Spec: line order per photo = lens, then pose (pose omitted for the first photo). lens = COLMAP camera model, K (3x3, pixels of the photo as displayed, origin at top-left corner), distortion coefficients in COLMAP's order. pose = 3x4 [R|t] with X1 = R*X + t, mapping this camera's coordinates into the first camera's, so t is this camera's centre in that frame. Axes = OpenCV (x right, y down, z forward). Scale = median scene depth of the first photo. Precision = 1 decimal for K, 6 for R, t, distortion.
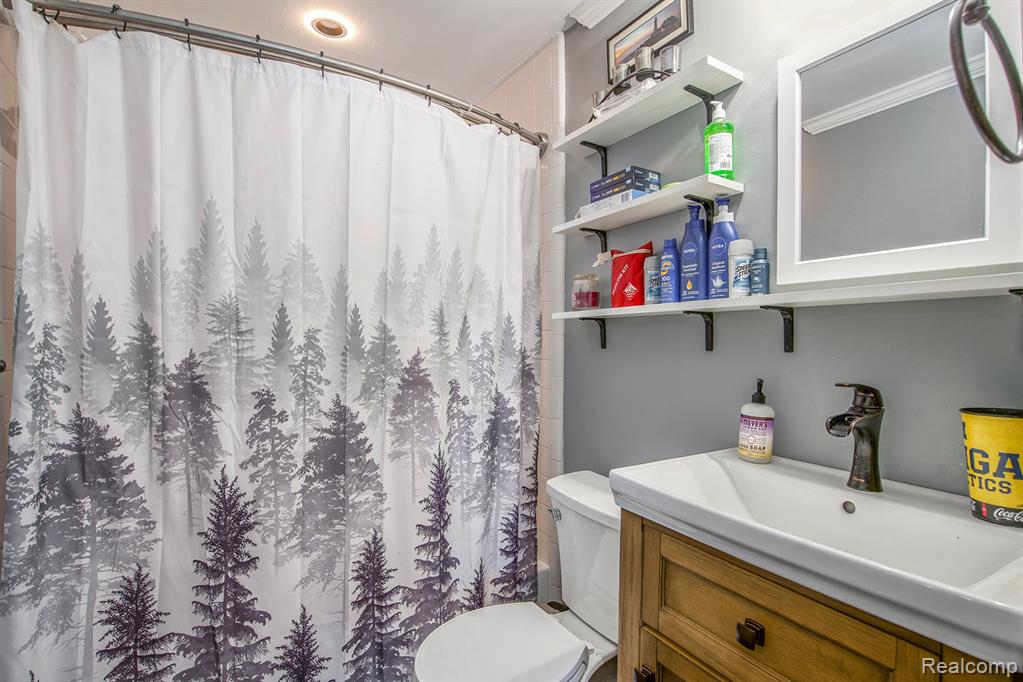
lens RADIAL K [[475.5, 0, 475.4], [0, 475.5, 341.7], [0, 0, 1]] dist [0.003477, 0.000595]
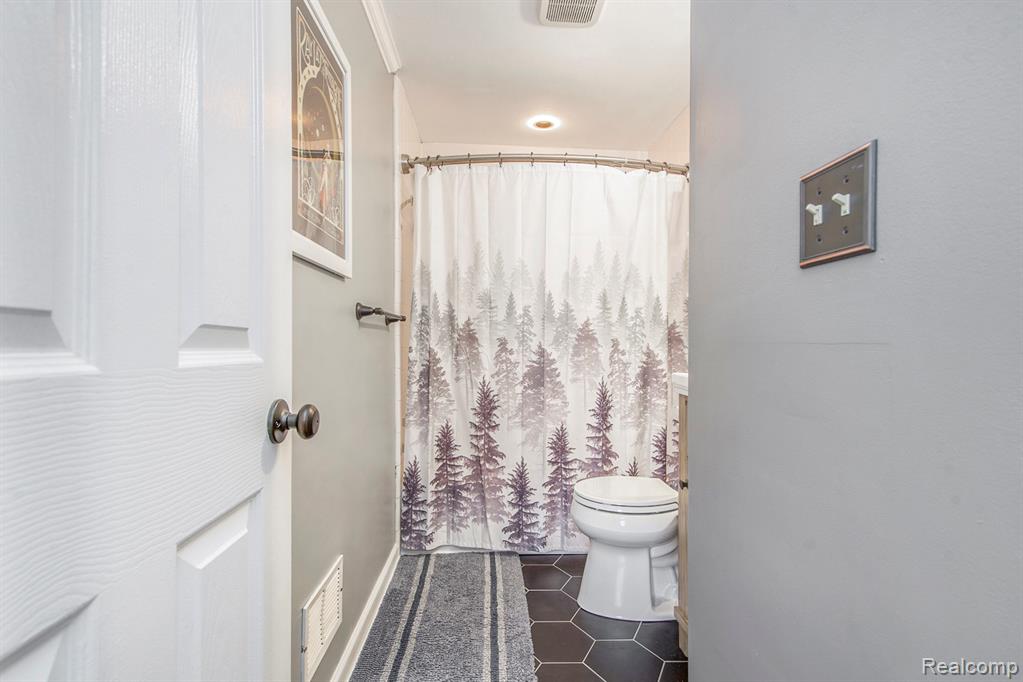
lens RADIAL K [[483.2, 0, 517.0], [0, 483.2, 339.4], [0, 0, 1]] dist [0.002637, 0.000705]
pose [[0.909089, -0.003911, -0.416584, 0.381491], [-0.000960, 0.999934, -0.011483, 0.120151], [0.416601, 0.010839, 0.909025, -0.675565]]
